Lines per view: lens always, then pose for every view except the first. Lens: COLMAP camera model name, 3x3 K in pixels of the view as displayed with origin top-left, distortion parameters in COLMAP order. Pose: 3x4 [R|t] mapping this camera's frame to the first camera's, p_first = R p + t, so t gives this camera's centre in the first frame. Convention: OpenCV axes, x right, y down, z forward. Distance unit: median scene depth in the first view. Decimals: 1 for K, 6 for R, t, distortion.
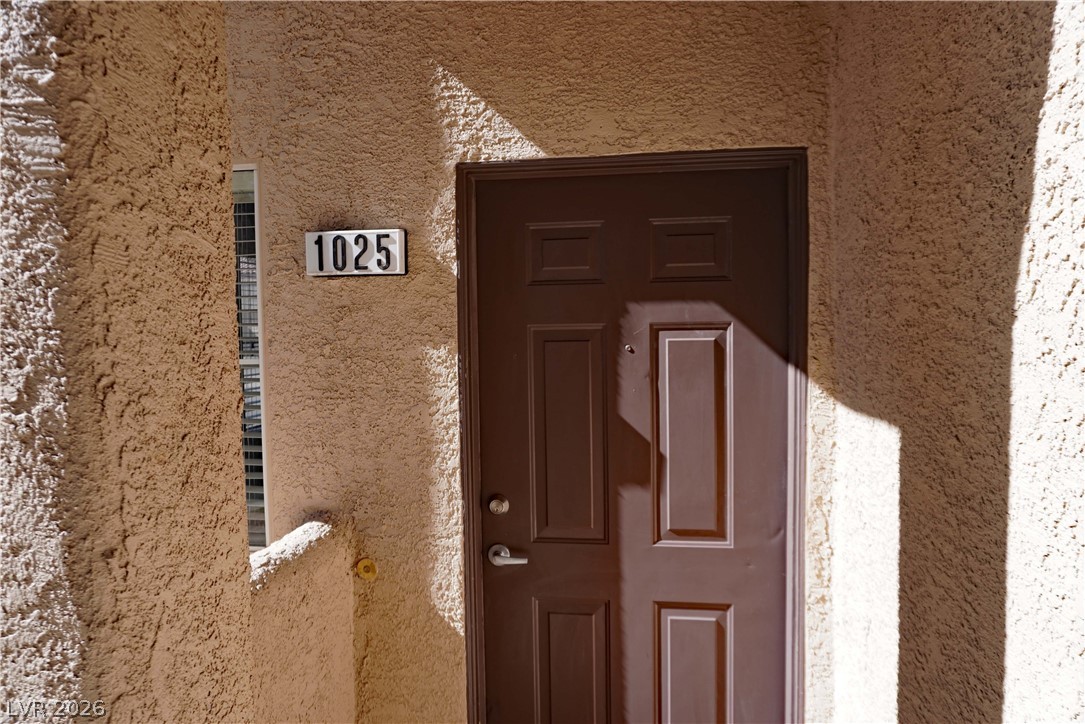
lens RADIAL K [[728.1, 0, 542.4], [0, 728.1, 361.2], [0, 0, 1]] dist [-0.019353, 0.004175]
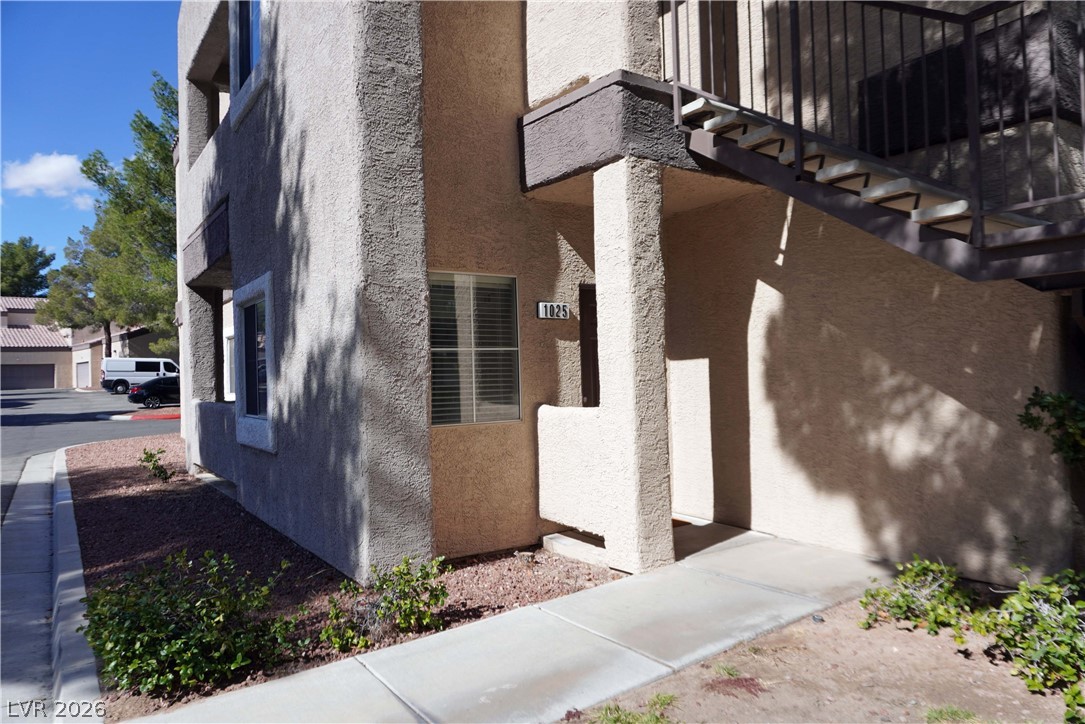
lens RADIAL K [[728.1, 0, 544.9], [0, 728.1, 358.9], [0, 0, 1]] dist [-0.019353, 0.004175]
pose [[0.728511, 0.004832, 0.685017, -2.279820], [0.042501, 0.997730, -0.052237, 0.193148], [-0.683715, 0.067169, 0.726651, -1.075631]]
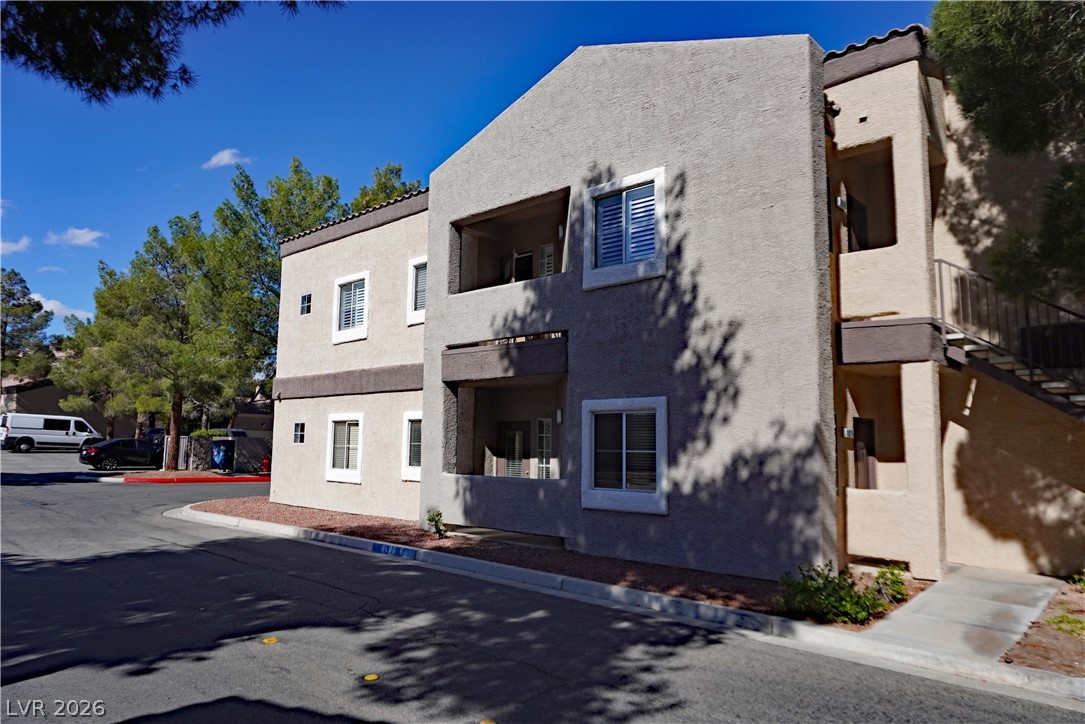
lens RADIAL K [[728.1, 0, 539.1], [0, 728.1, 362.9], [0, 0, 1]] dist [-0.019353, 0.004175]
pose [[0.546009, 0.113909, 0.829999, -5.688106], [0.007836, 0.989976, -0.141019, 0.059105], [-0.837743, 0.083501, 0.539643, 0.055570]]
